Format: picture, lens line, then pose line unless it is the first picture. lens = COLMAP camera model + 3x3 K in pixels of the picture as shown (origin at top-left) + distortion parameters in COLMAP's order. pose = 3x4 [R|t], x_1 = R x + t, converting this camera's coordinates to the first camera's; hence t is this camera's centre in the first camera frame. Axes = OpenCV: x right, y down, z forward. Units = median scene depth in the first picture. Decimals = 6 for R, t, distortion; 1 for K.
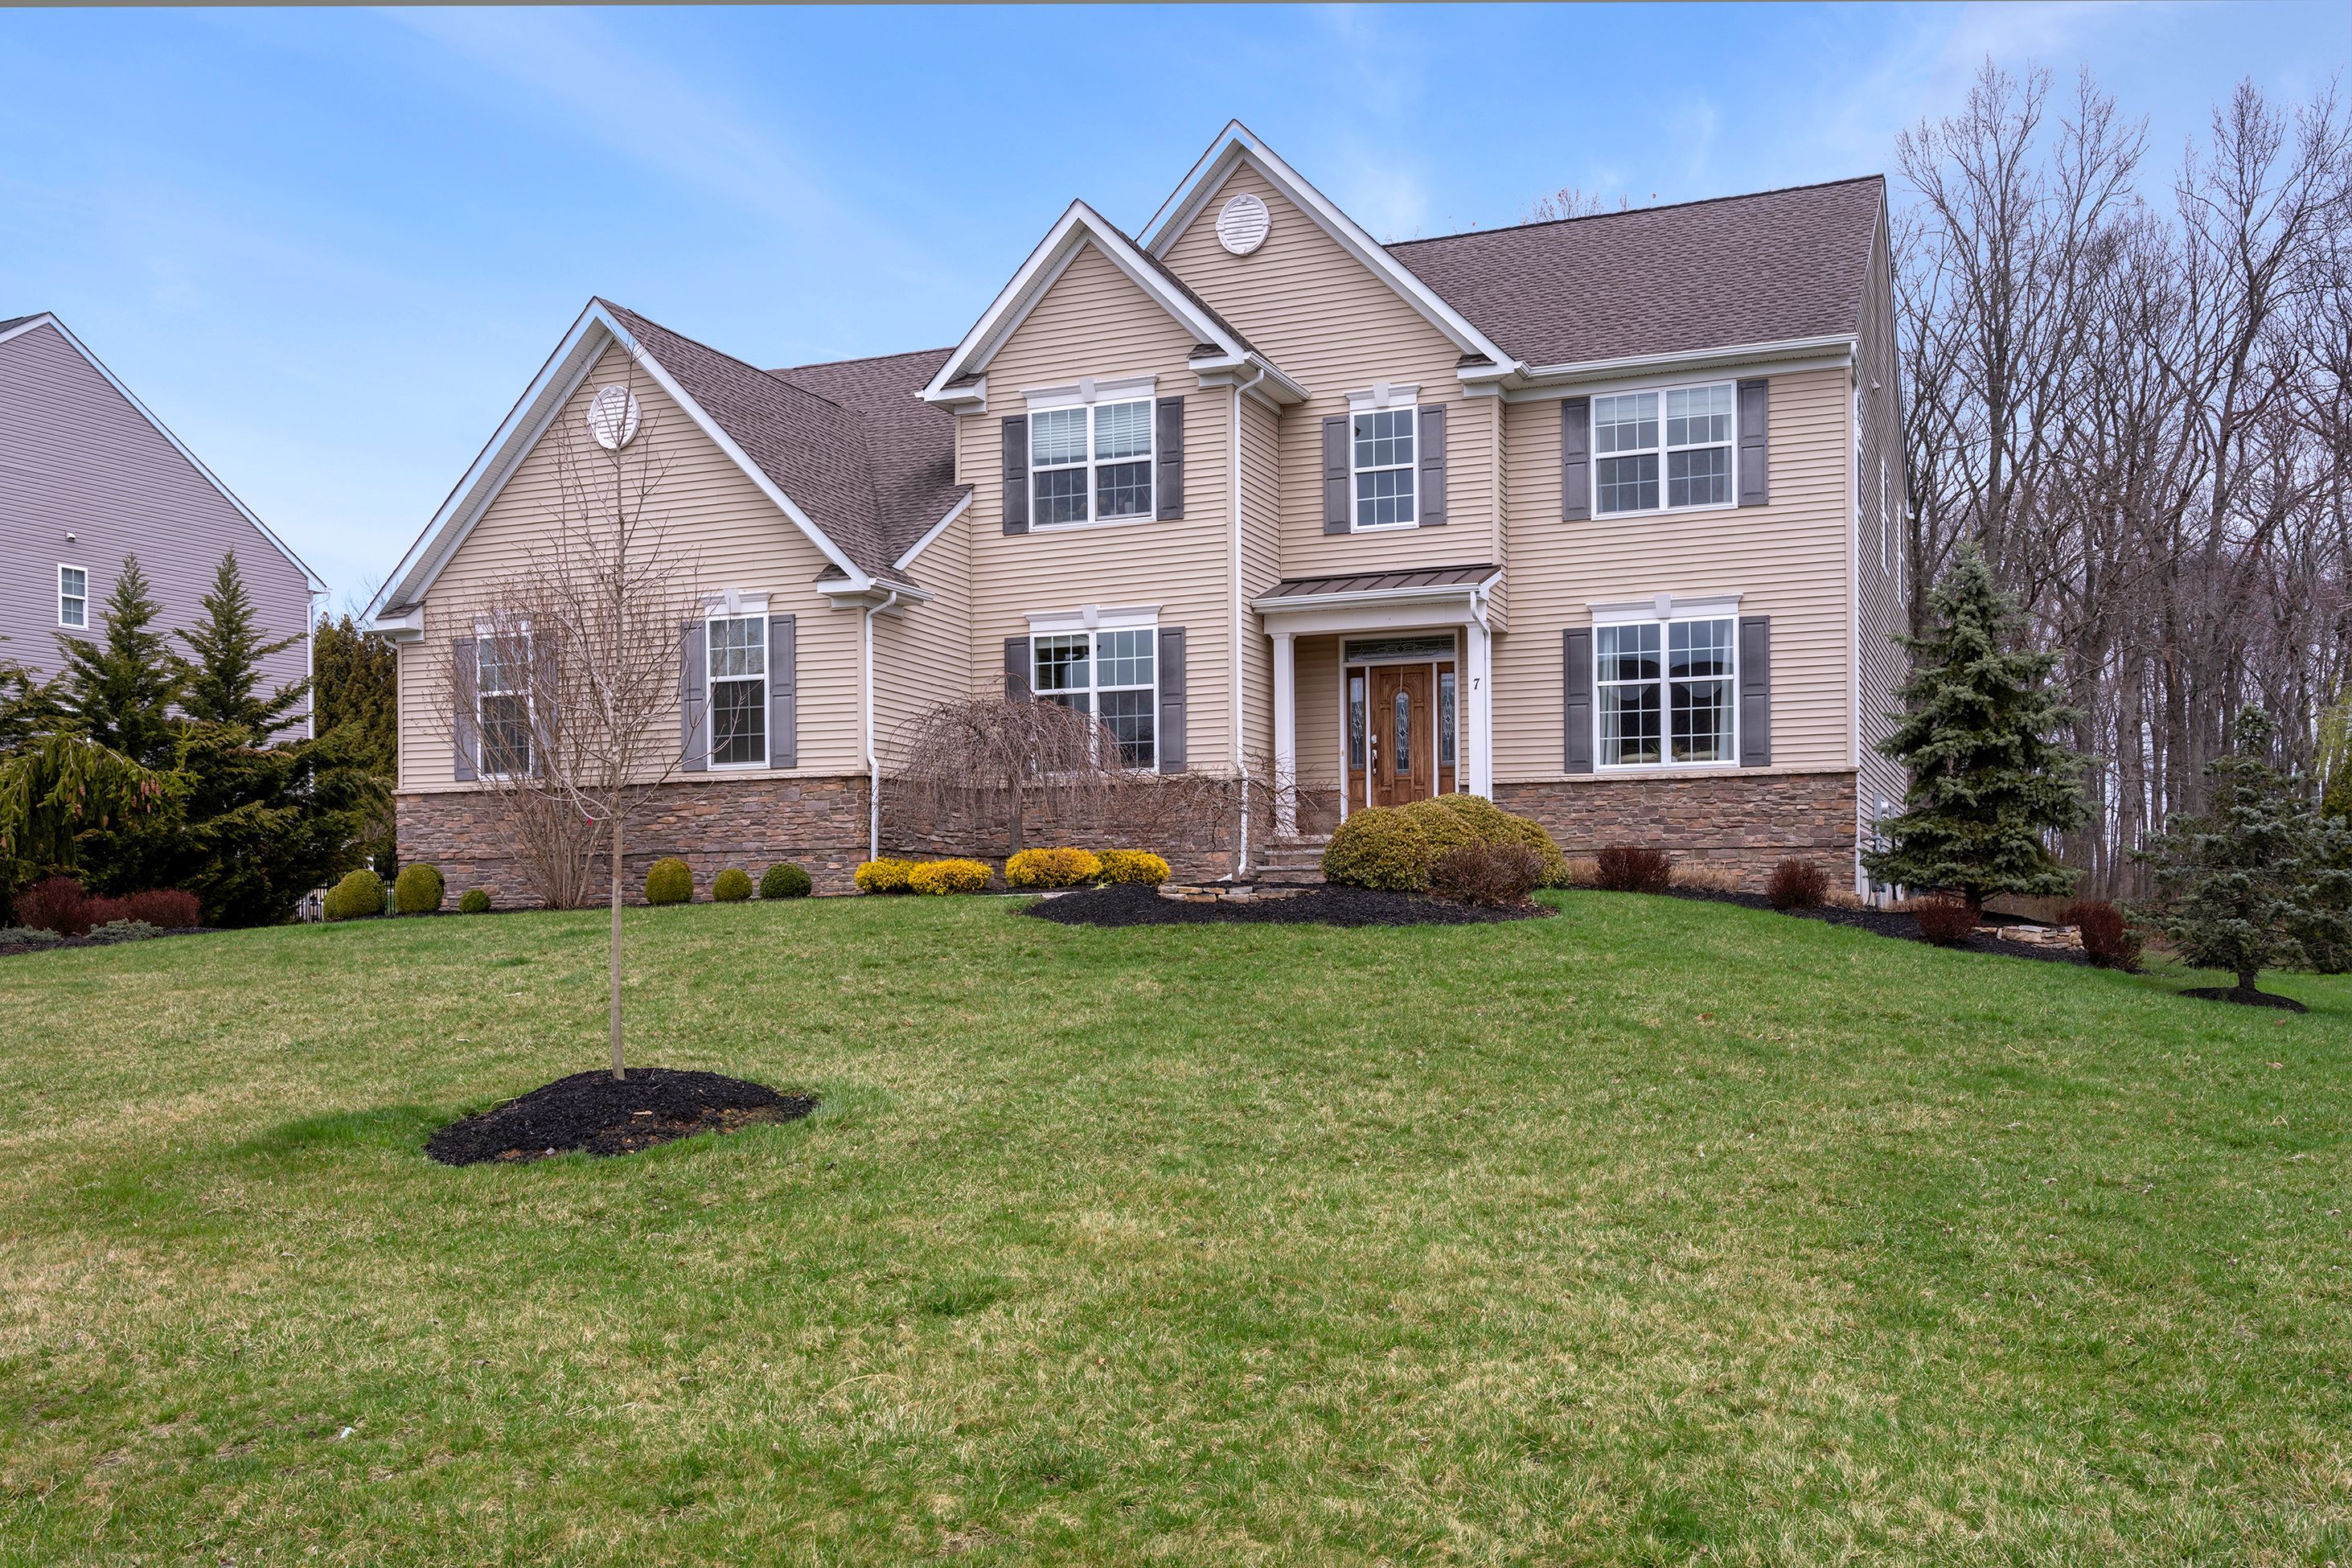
lens RADIAL K [[1810.5, 0, 1180.2], [0, 1810.5, 783.7], [0, 0, 1]] dist [-0.005174, -0.000195]
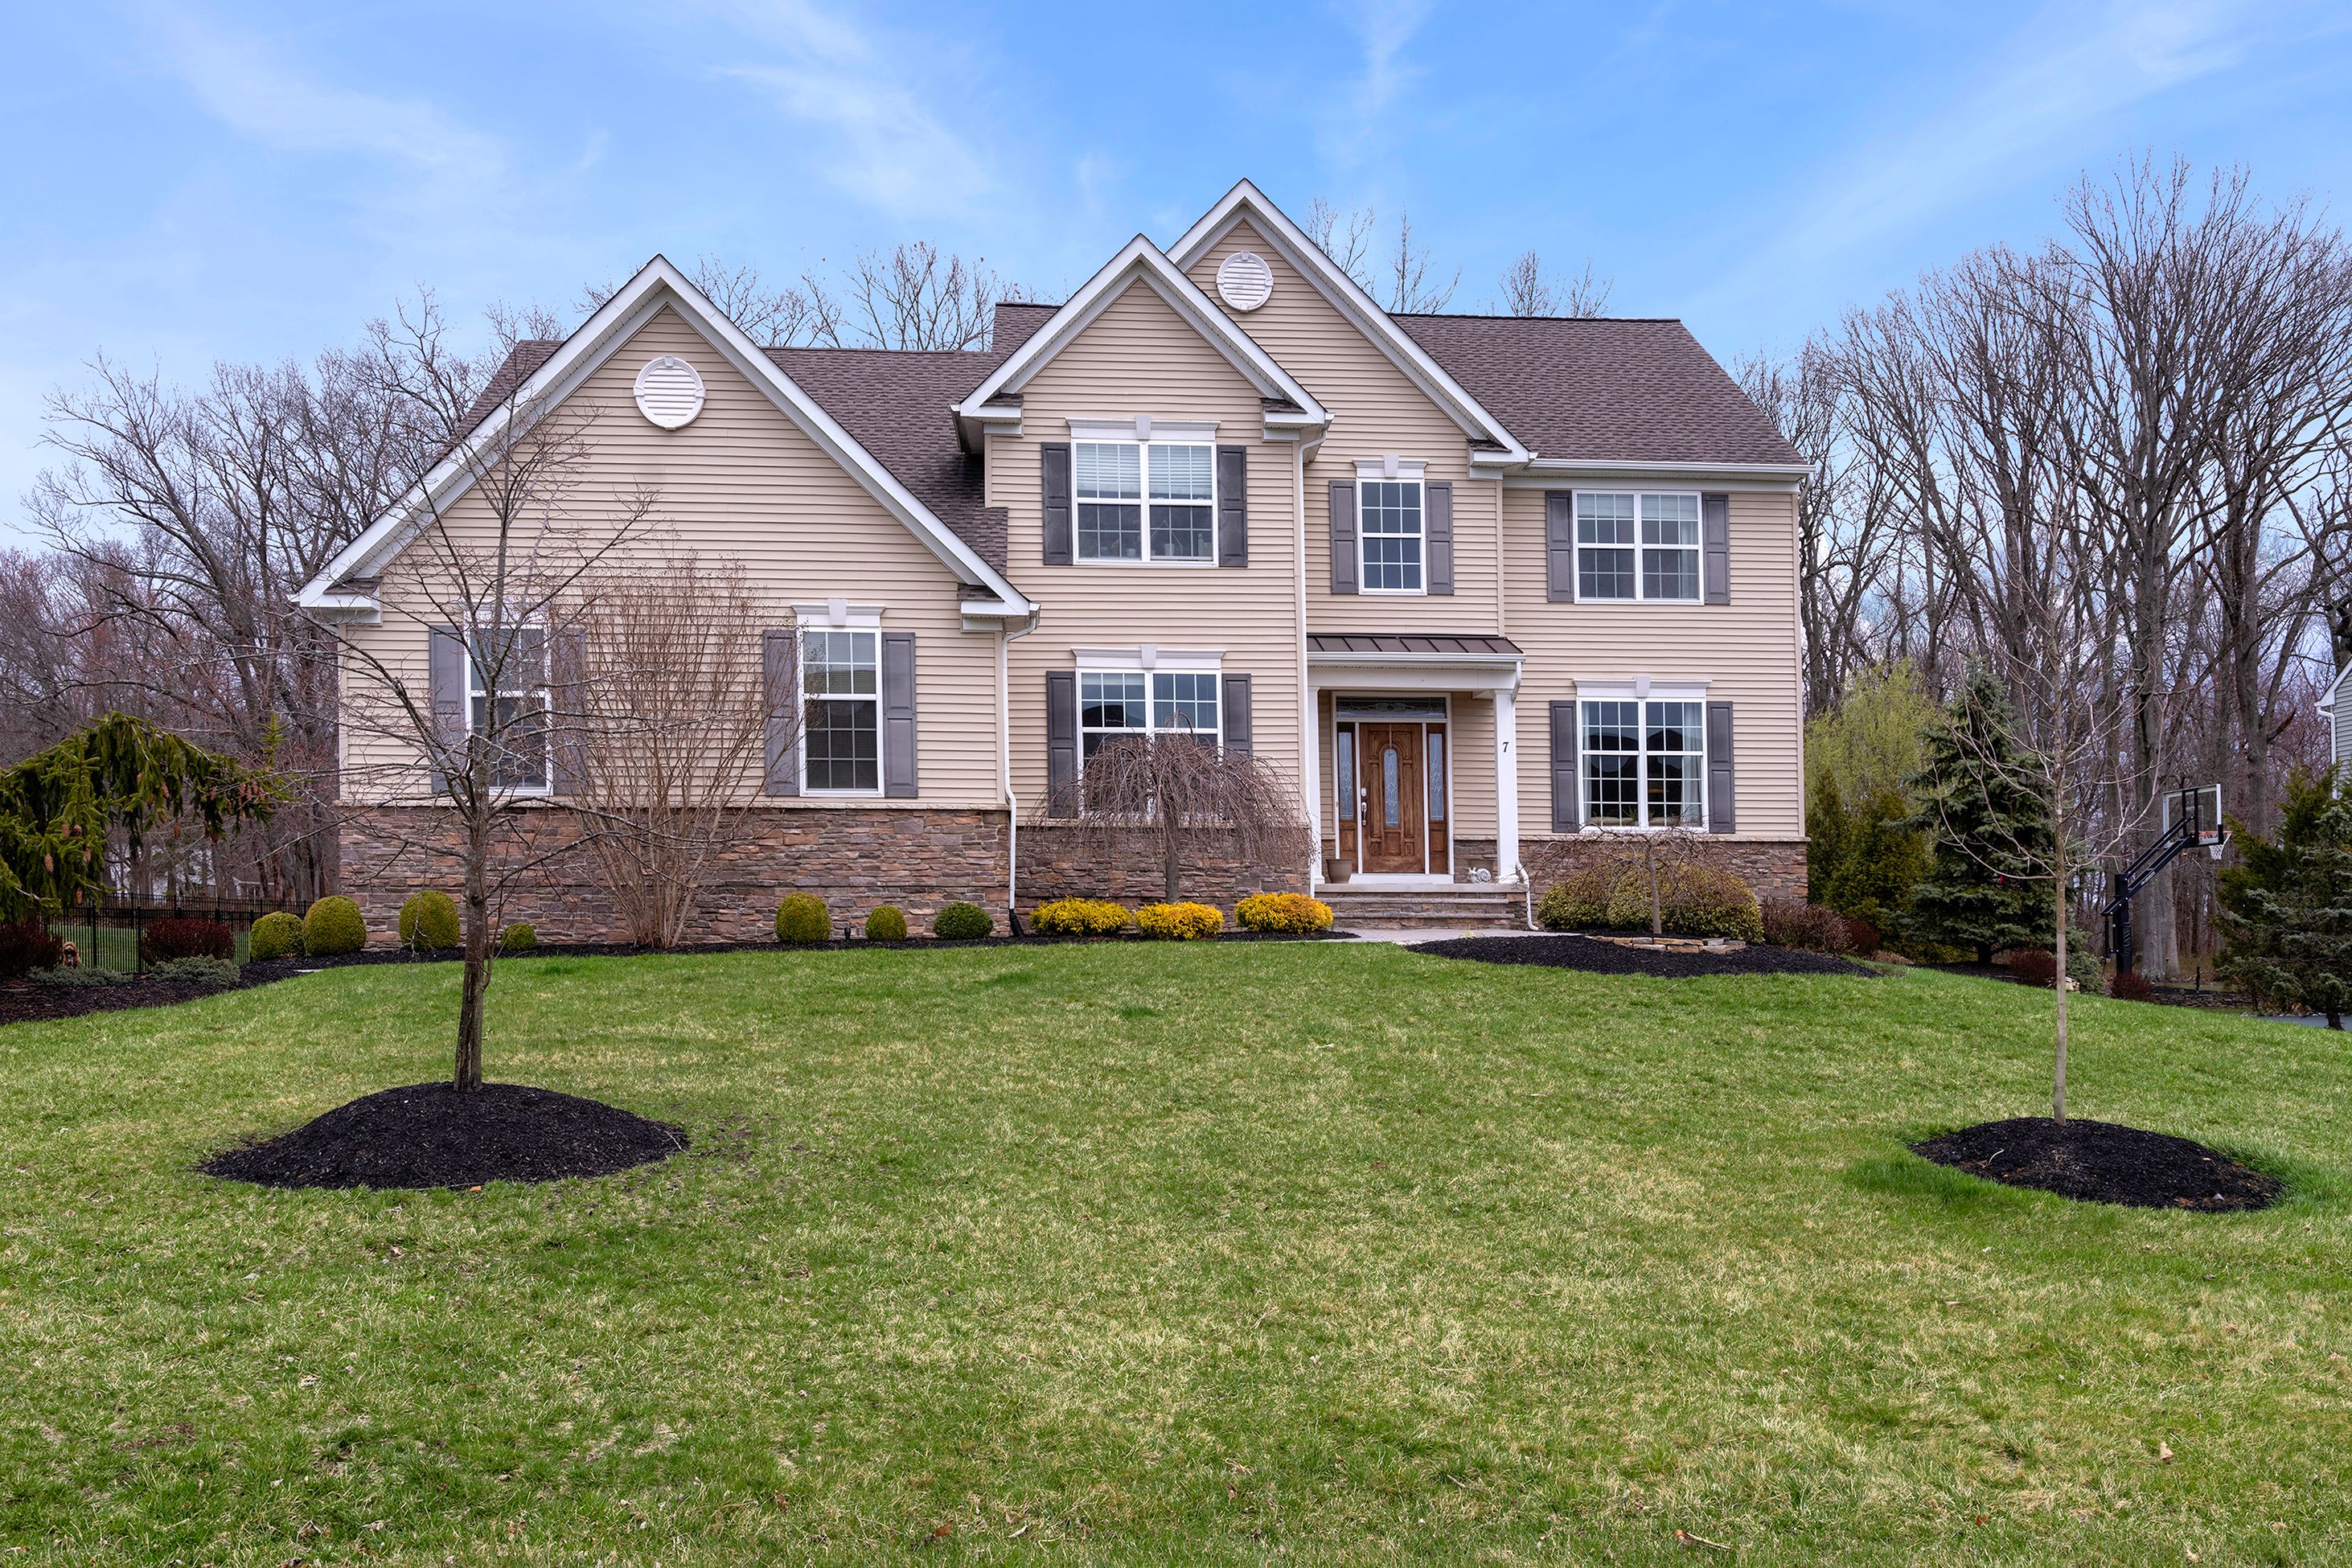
lens RADIAL K [[1810.5, 0, 1159.1], [0, 1810.5, 780.3], [0, 0, 1]] dist [-0.005174, -0.000195]
pose [[0.916967, 0.047882, 0.396080, -0.438495], [-0.038831, 0.998770, -0.030843, 0.005663], [-0.397070, 0.012901, 0.917698, 0.093646]]
